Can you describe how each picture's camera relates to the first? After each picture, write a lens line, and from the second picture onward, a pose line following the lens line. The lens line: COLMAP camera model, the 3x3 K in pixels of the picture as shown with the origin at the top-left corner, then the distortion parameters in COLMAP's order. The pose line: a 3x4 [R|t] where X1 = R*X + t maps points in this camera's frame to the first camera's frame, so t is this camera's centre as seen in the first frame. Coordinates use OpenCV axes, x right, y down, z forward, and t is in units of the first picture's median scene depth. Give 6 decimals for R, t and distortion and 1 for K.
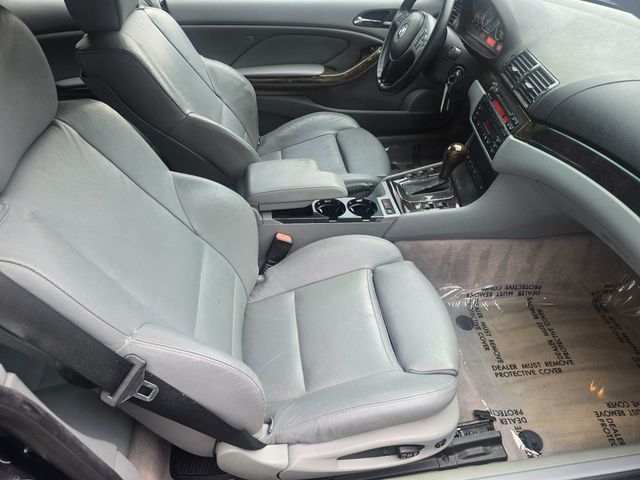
lens RADIAL K [[426.3, 0, 314.7], [0, 426.3, 234.7], [0, 0, 1]] dist [0.059079, -0.077835]
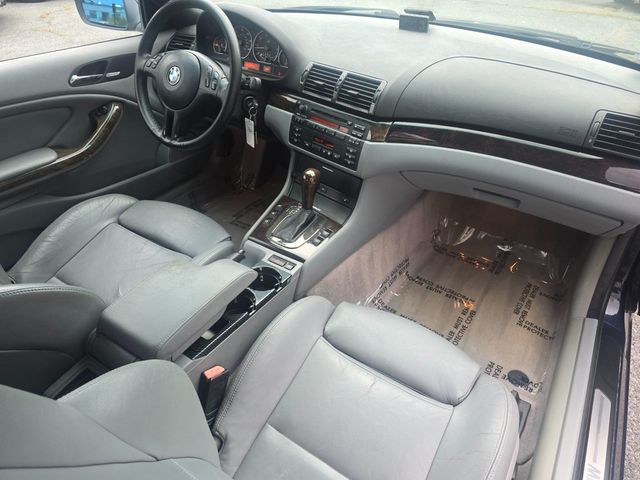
lens RADIAL K [[426.3, 0, 314.7], [0, 426.3, 234.7], [0, 0, 1]] dist [0.059079, -0.077835]
pose [[0.653071, -0.449972, 0.609117, -0.285438], [0.489315, 0.864612, 0.114090, -0.183612], [-0.577987, 0.223541, 0.784831, 0.281834]]
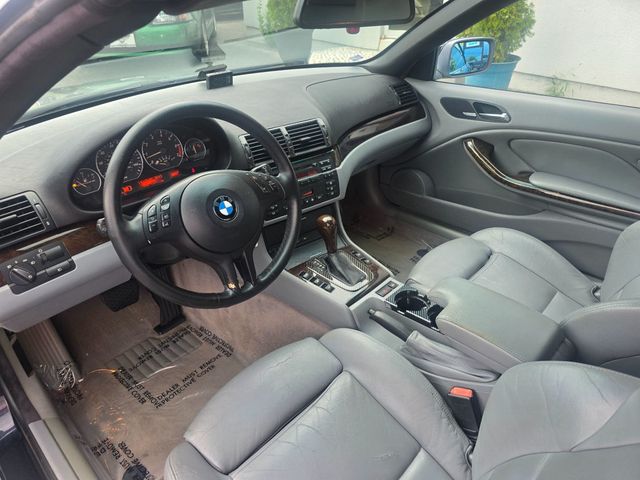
lens RADIAL K [[426.3, 0, 314.7], [0, 426.3, 234.7], [0, 0, 1]] dist [0.059079, -0.077835]
pose [[-0.632507, -0.402669, 0.661659, -0.294988], [0.506411, 0.431385, 0.746629, -0.897218], [-0.586074, 0.807320, -0.068938, 1.078630]]
